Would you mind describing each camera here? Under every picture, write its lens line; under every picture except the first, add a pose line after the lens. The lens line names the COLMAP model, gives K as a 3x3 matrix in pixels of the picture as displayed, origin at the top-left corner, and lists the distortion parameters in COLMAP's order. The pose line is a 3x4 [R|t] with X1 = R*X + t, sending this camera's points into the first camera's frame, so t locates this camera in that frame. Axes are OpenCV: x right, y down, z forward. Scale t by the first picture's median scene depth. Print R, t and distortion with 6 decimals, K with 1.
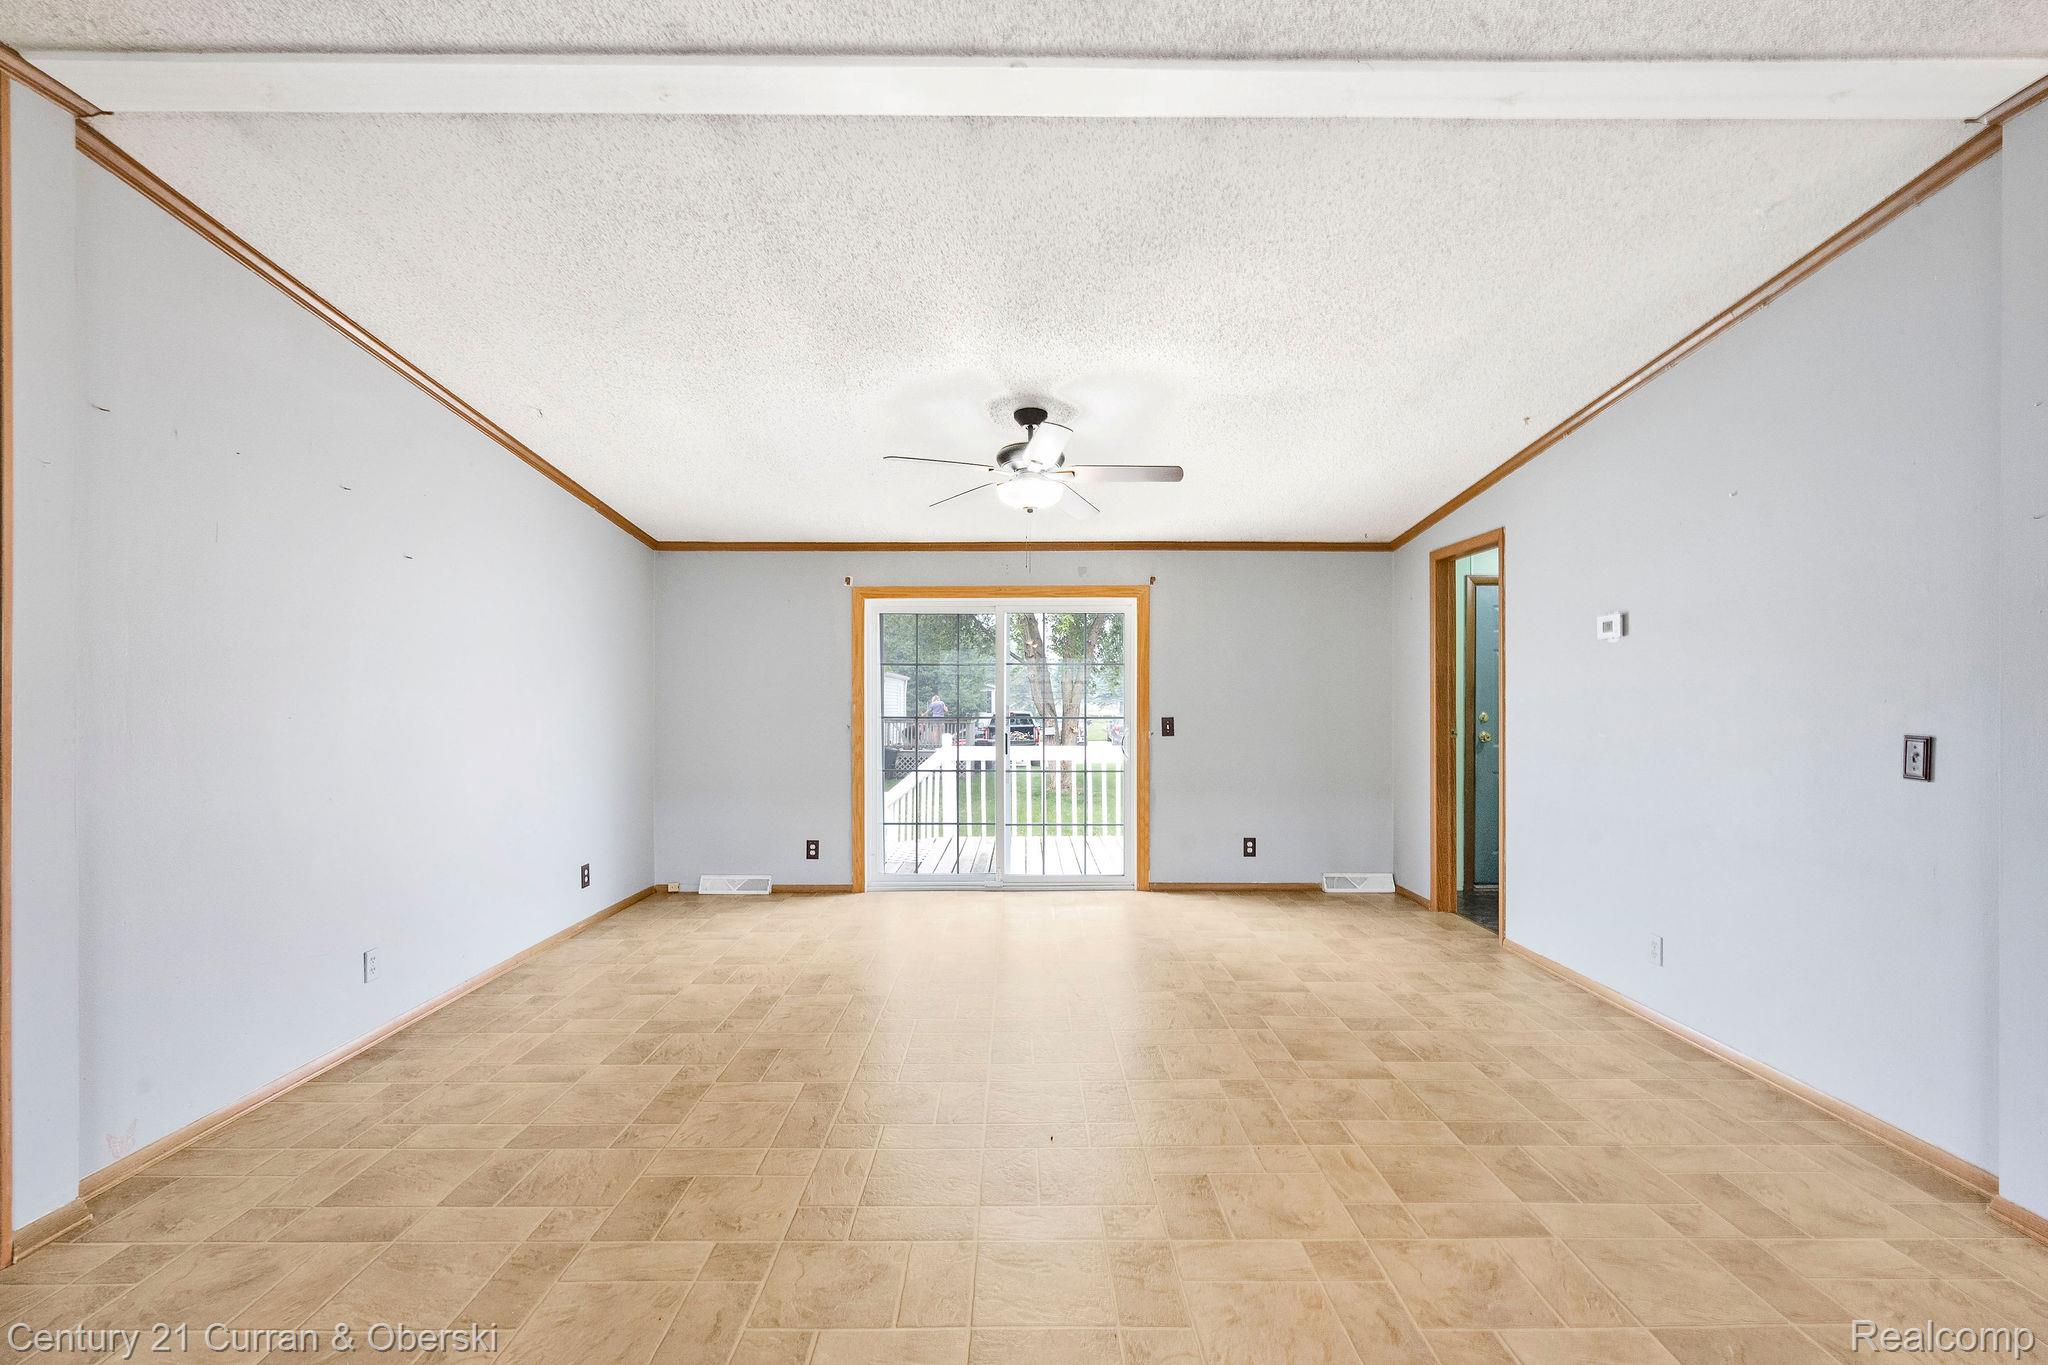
lens RADIAL K [[926.8, 0, 1028.1], [0, 926.8, 703.8], [0, 0, 1]] dist [-0.002600, 0.000430]
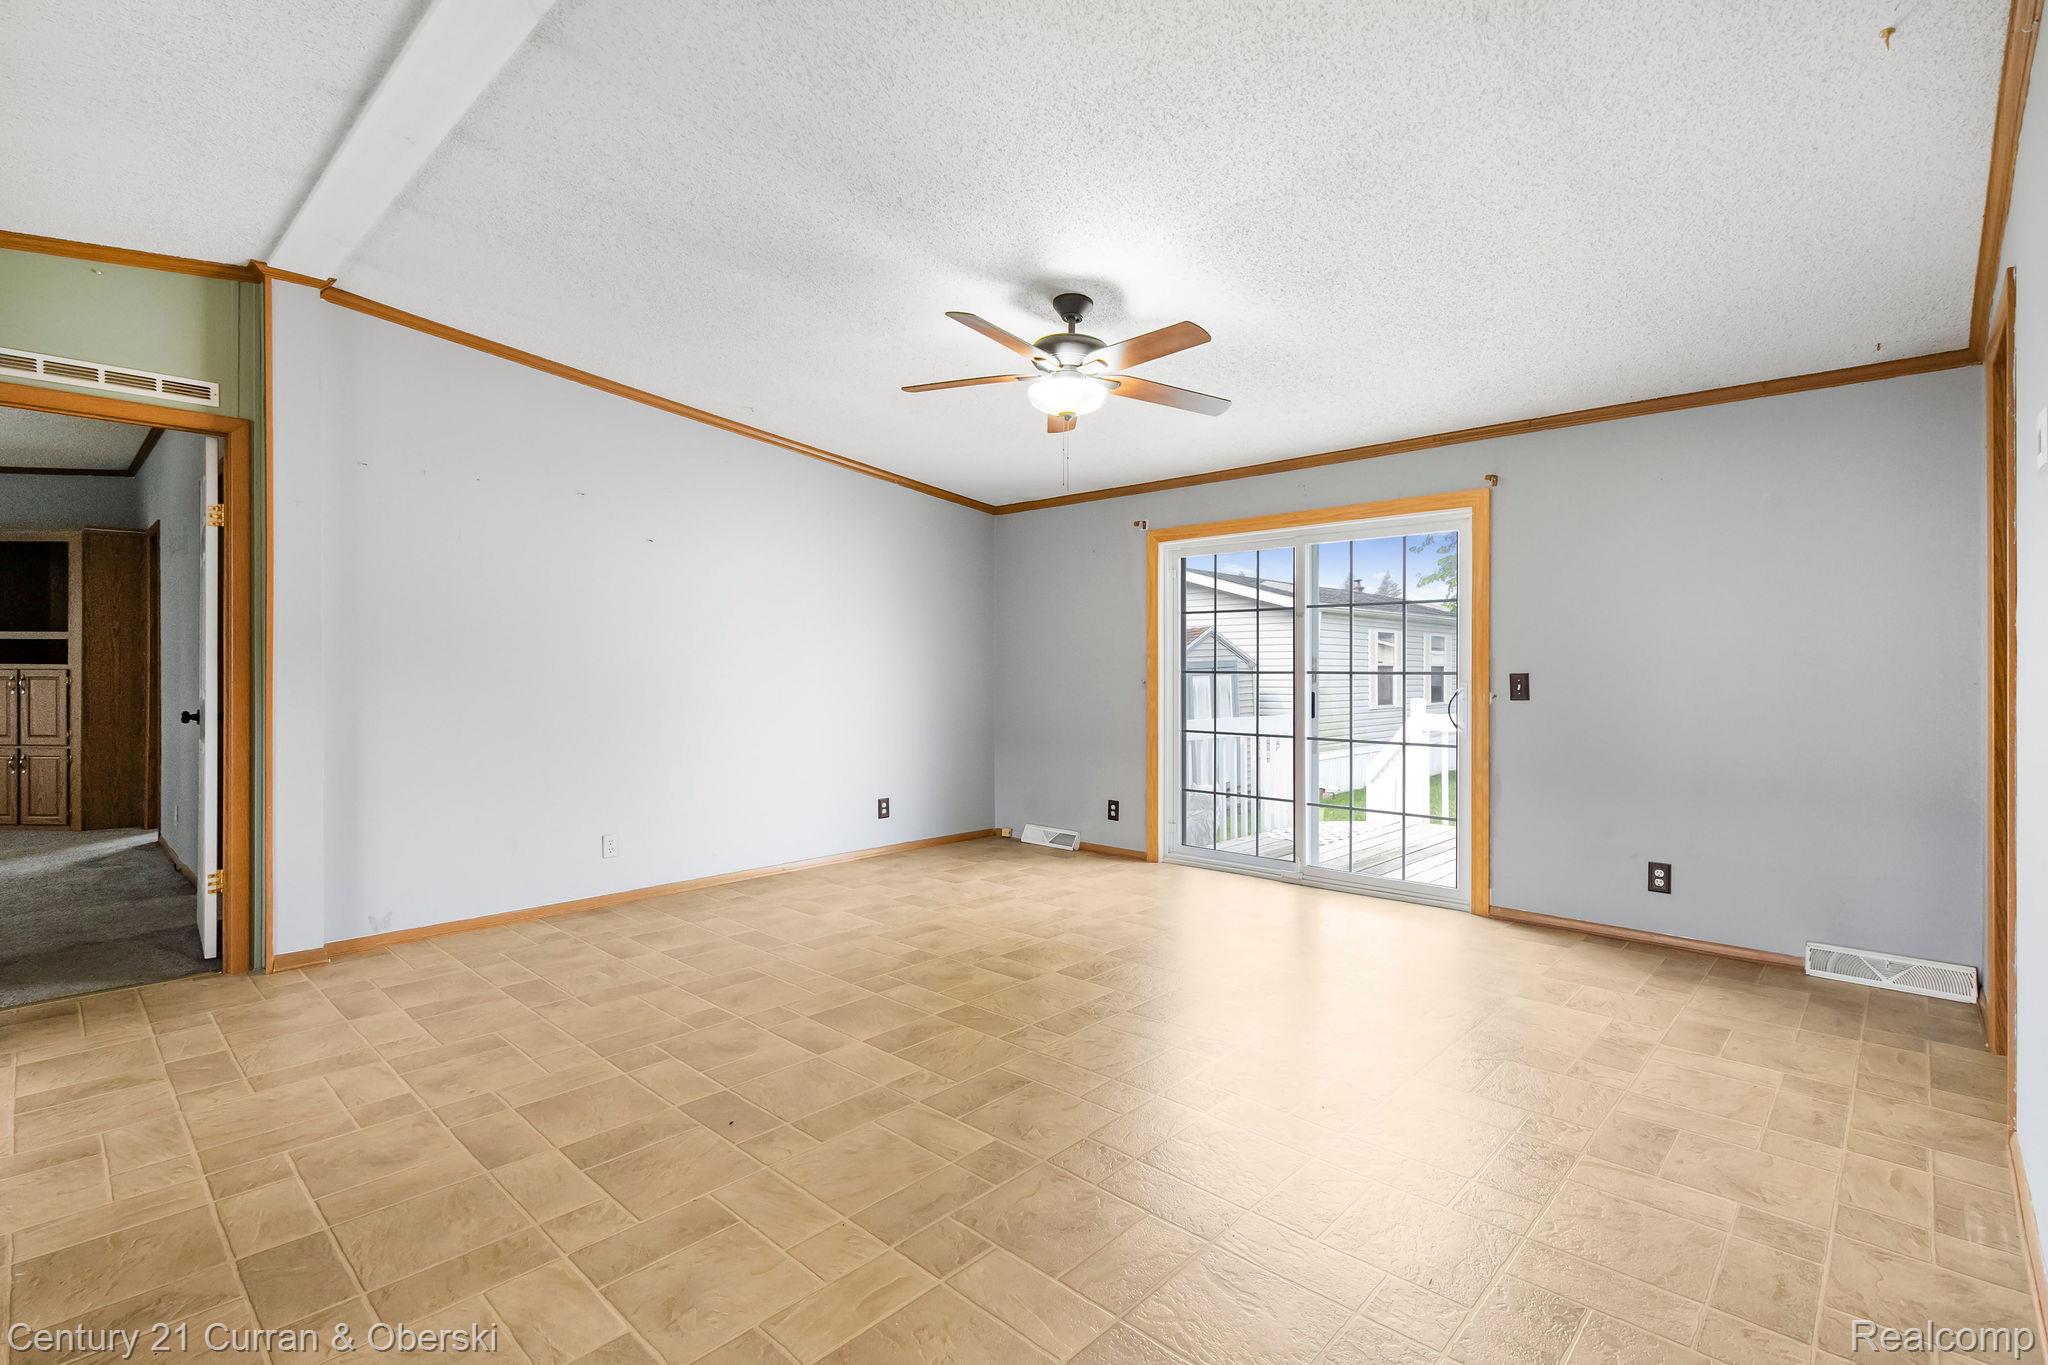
lens RADIAL K [[942.4, 0, 1015.9], [0, 942.4, 664.4], [0, 0, 1]] dist [-0.001673, 0.001045]
pose [[0.728125, -0.001173, -0.685443, 0.361209], [-0.005084, 0.999962, -0.007112, 0.014857], [0.685425, 0.008663, 0.728092, 0.225137]]
